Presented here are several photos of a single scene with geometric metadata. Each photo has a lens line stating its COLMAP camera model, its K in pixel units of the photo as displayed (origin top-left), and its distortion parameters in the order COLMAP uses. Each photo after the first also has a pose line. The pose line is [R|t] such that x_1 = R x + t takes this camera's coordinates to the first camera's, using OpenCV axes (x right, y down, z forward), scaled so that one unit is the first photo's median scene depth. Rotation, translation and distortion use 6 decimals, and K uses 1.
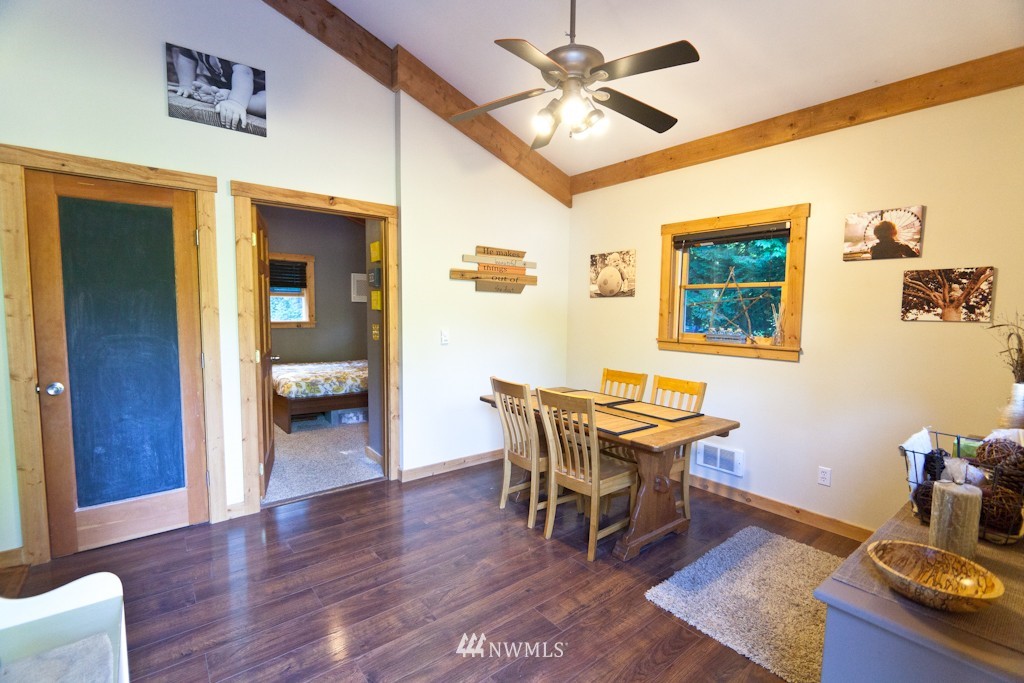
lens RADIAL K [[453.6, 0, 510.8], [0, 453.6, 341.9], [0, 0, 1]] dist [0.002438, -0.005242]
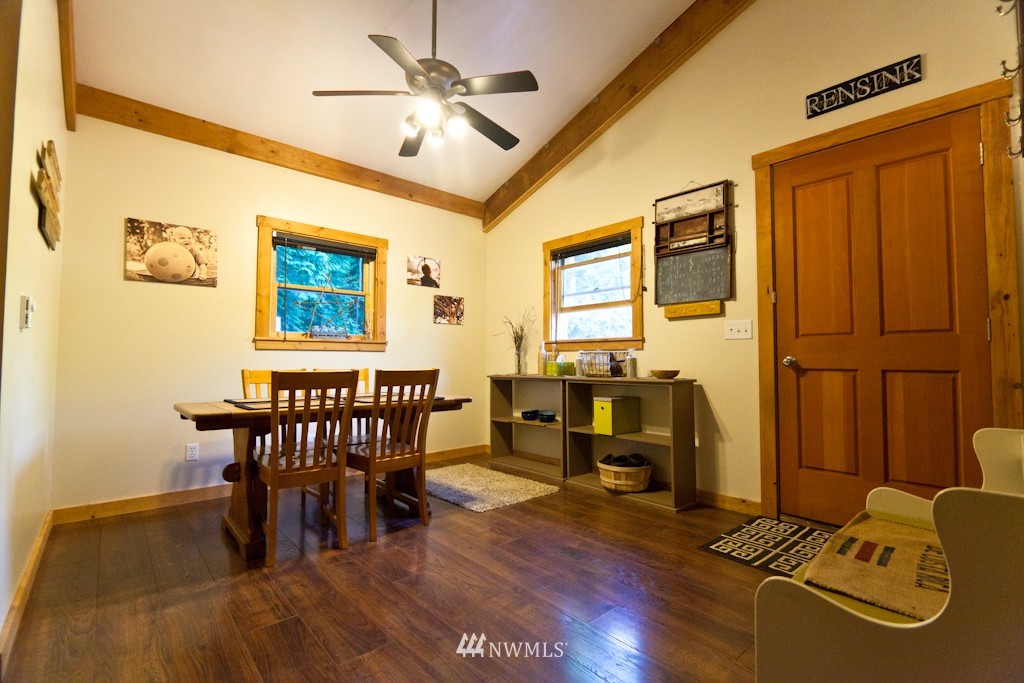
lens RADIAL K [[453.6, 0, 510.8], [0, 453.6, 341.9], [0, 0, 1]] dist [0.002438, -0.005242]
pose [[-0.041504, 0.029166, 0.998713, -0.844586], [0.072631, 0.997017, -0.026098, 0.087833], [-0.996495, 0.071454, -0.043498, 0.756478]]
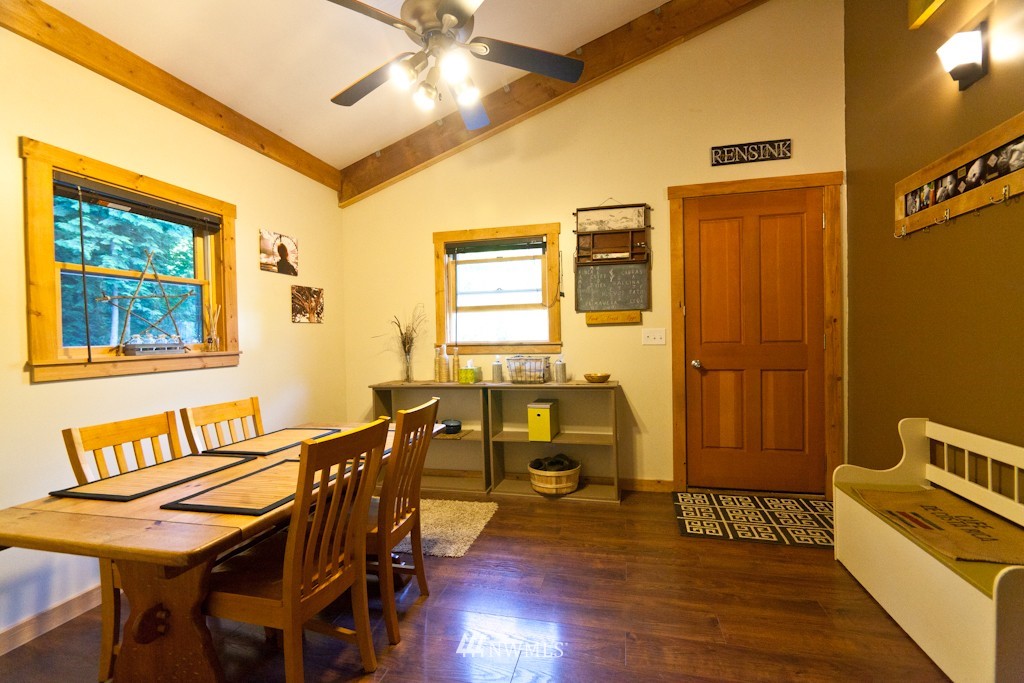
lens RADIAL K [[453.6, 0, 510.8], [0, 453.6, 341.9], [0, 0, 1]] dist [0.002438, -0.005242]
pose [[-0.598685, -0.011661, 0.800899, -0.551693], [0.074405, 0.994761, 0.070103, -0.034399], [-0.797521, 0.101560, -0.594681, 1.233922]]
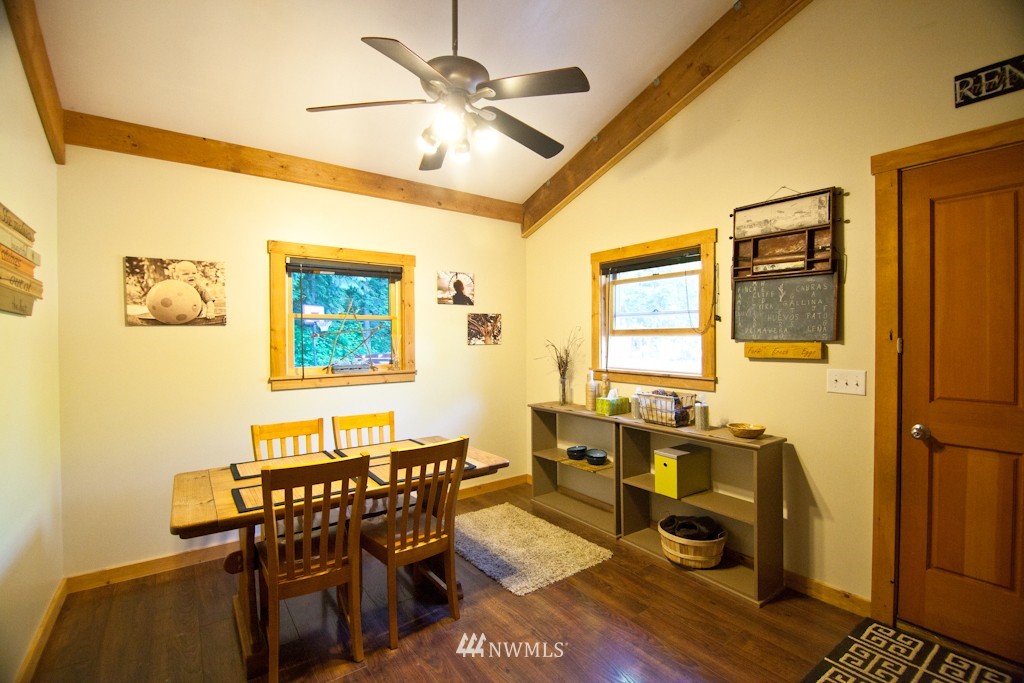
lens RADIAL K [[456.2, 0, 510.9], [0, 456.2, 341.9], [0, 0, 1]] dist [-0.003569, -0.008377]
pose [[0.052042, -0.024493, 0.998345, -0.664225], [0.081826, 0.996442, 0.020180, -0.074317], [-0.995287, 0.080641, 0.053861, 0.738389]]
